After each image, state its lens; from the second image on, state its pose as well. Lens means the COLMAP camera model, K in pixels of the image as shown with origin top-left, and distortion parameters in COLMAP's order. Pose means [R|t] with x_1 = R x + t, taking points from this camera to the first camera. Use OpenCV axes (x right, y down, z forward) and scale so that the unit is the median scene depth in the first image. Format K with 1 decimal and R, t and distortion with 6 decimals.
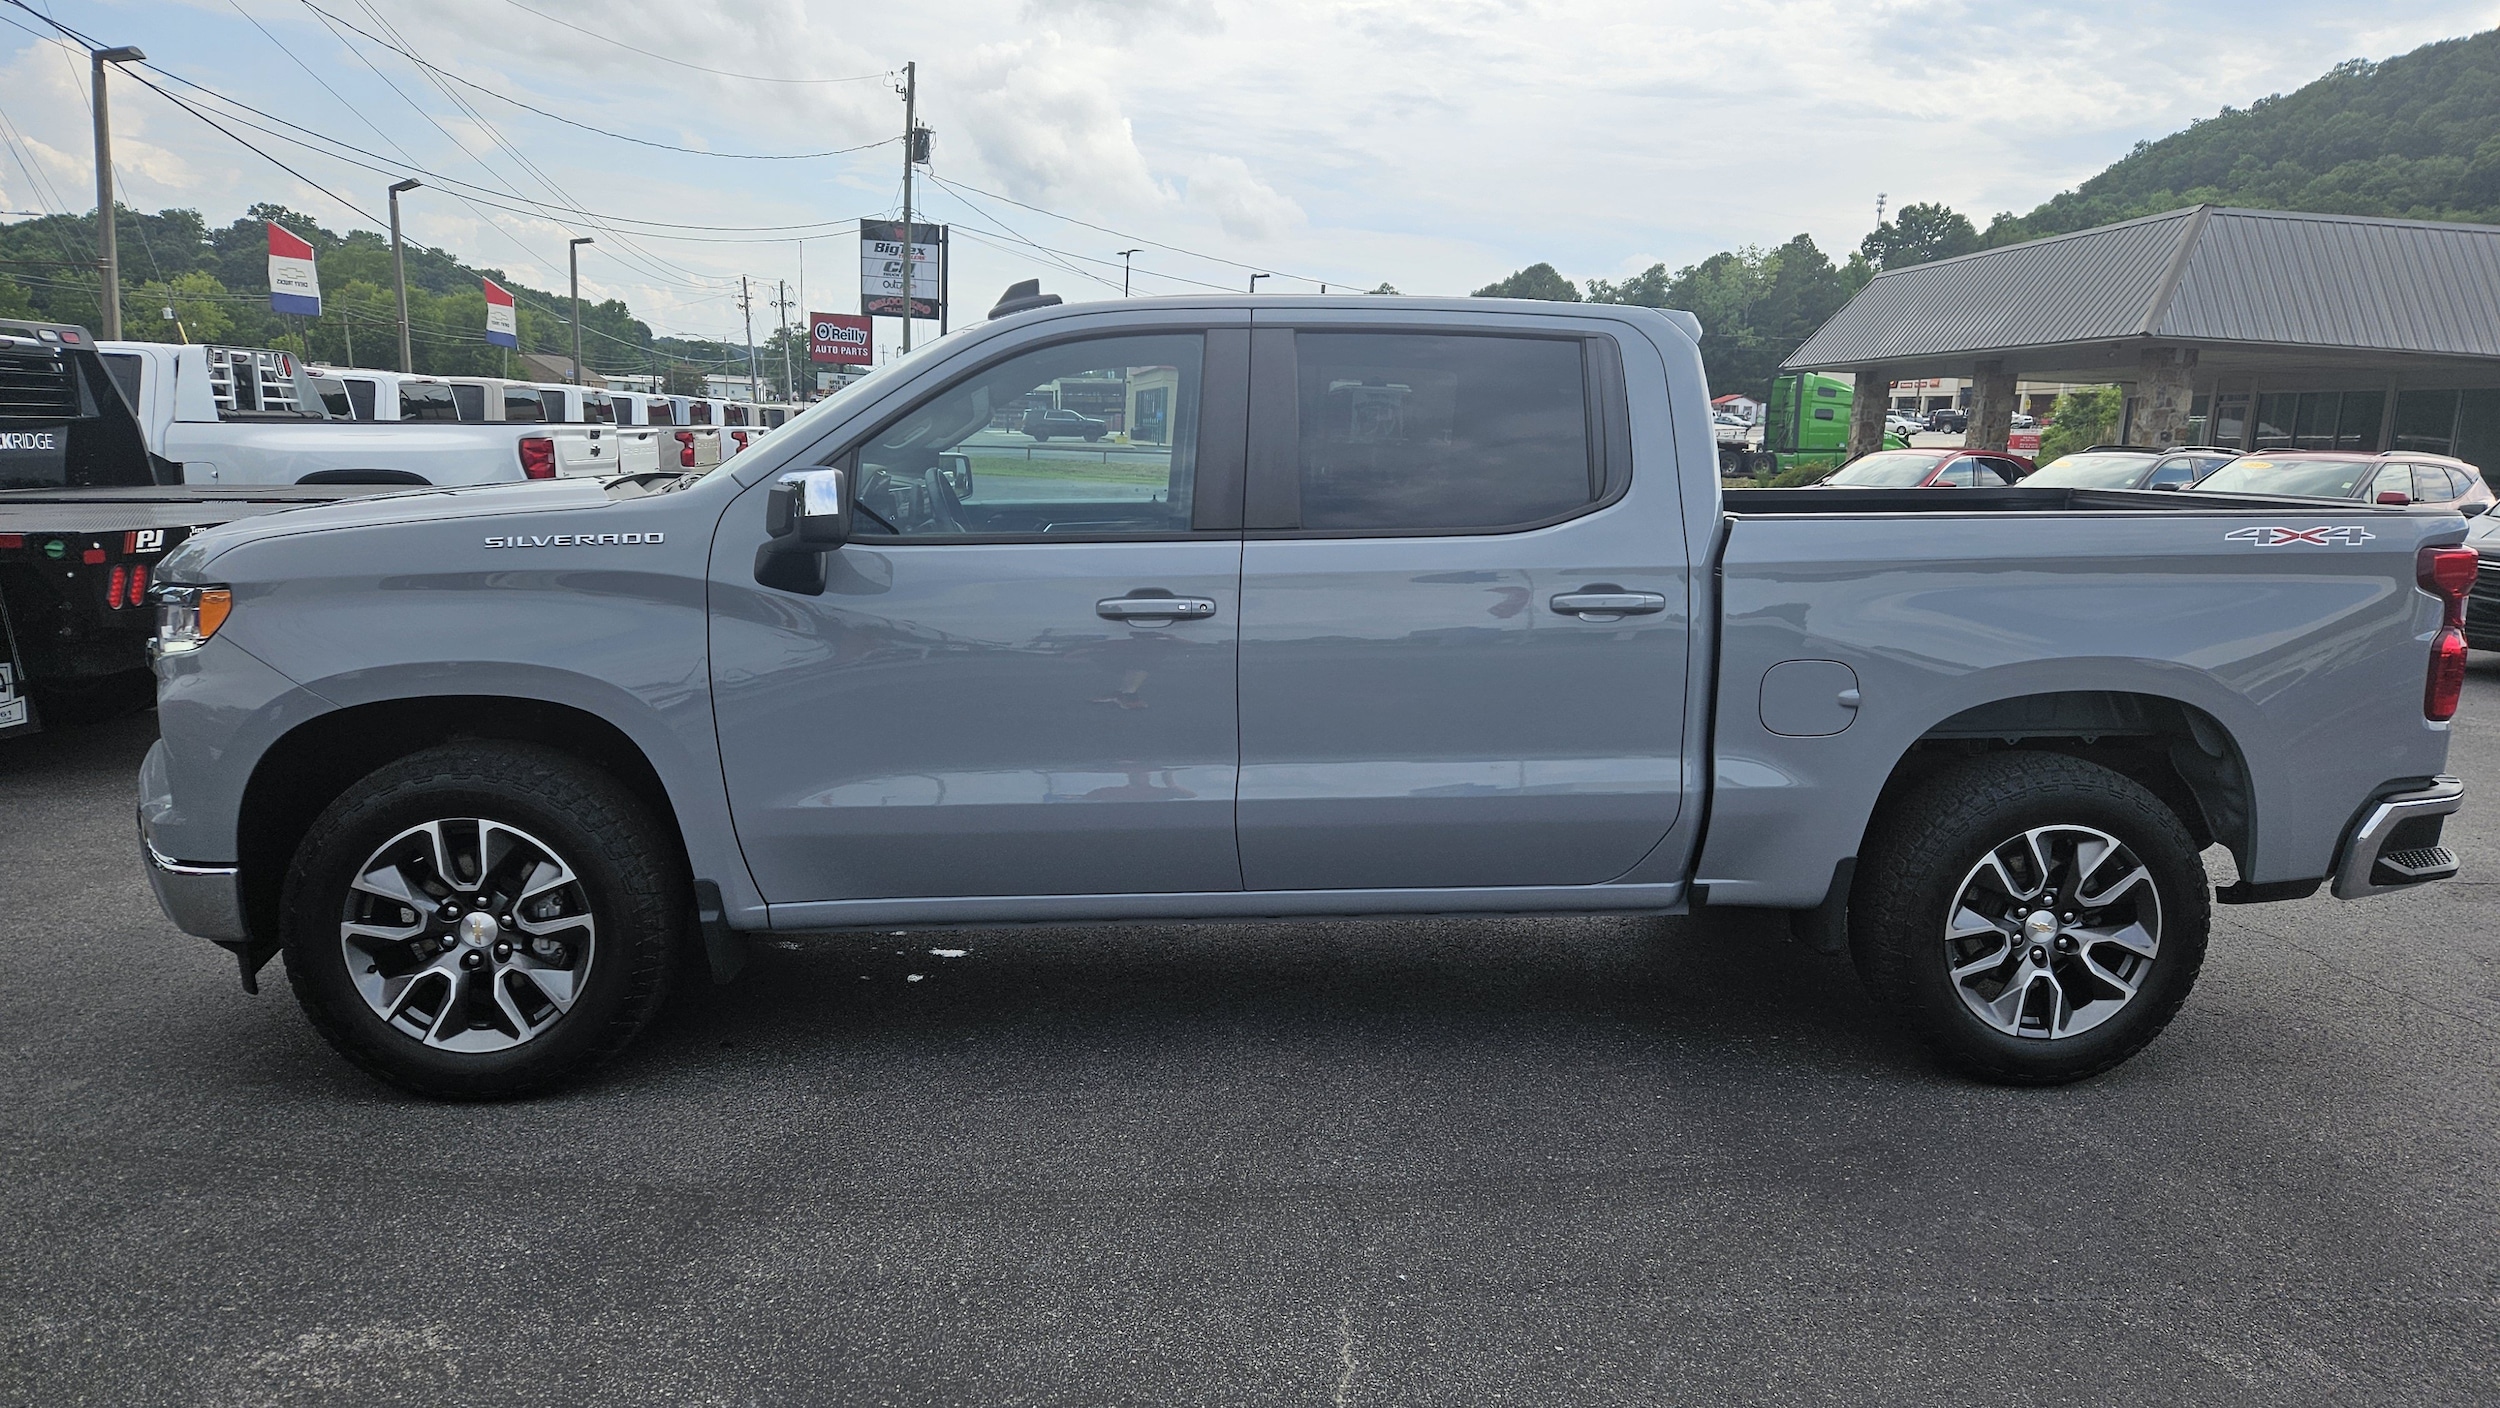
lens RADIAL K [[1746.1, 0, 1253.3], [0, 1746.1, 711.3], [0, 0, 1]] dist [0.089994, -0.091383]
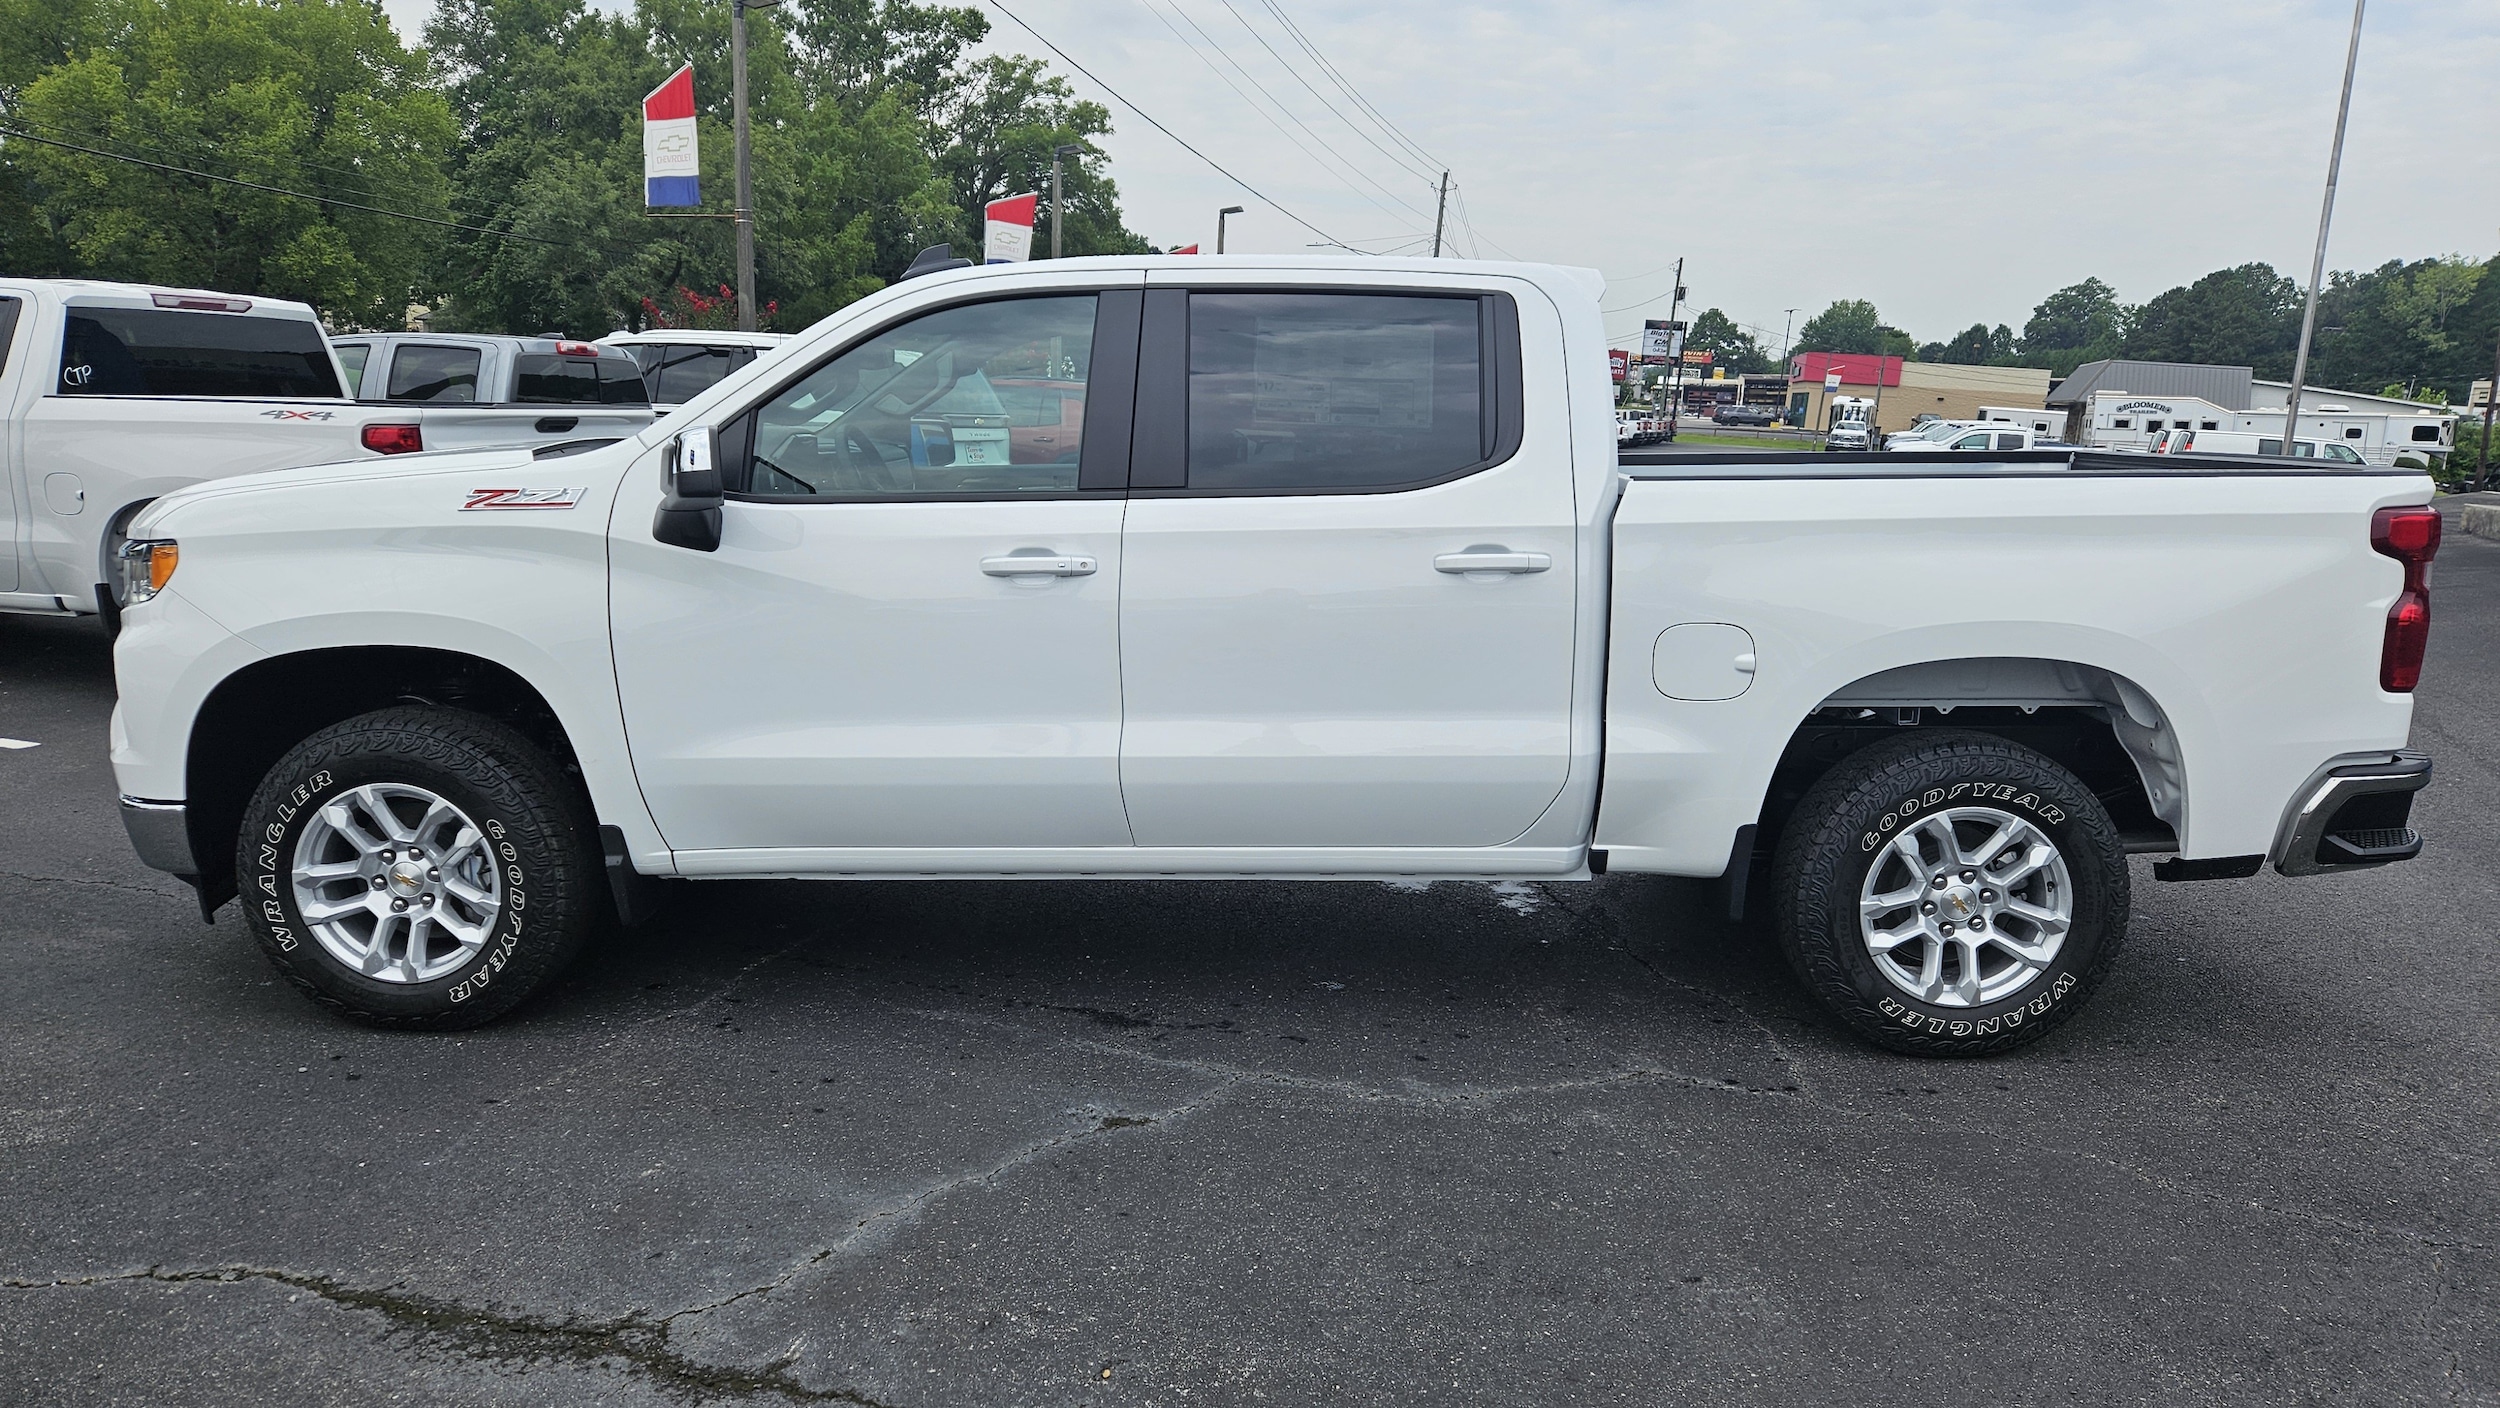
lens RADIAL K [[1746.1, 0, 1253.3], [0, 1746.1, 711.3], [0, 0, 1]] dist [0.089994, -0.091383]
pose [[0.995441, 0.012939, -0.094493, 0.157977], [-0.010622, 0.999631, 0.024984, -0.001638], [0.094782, -0.023866, 0.995212, 0.002566]]
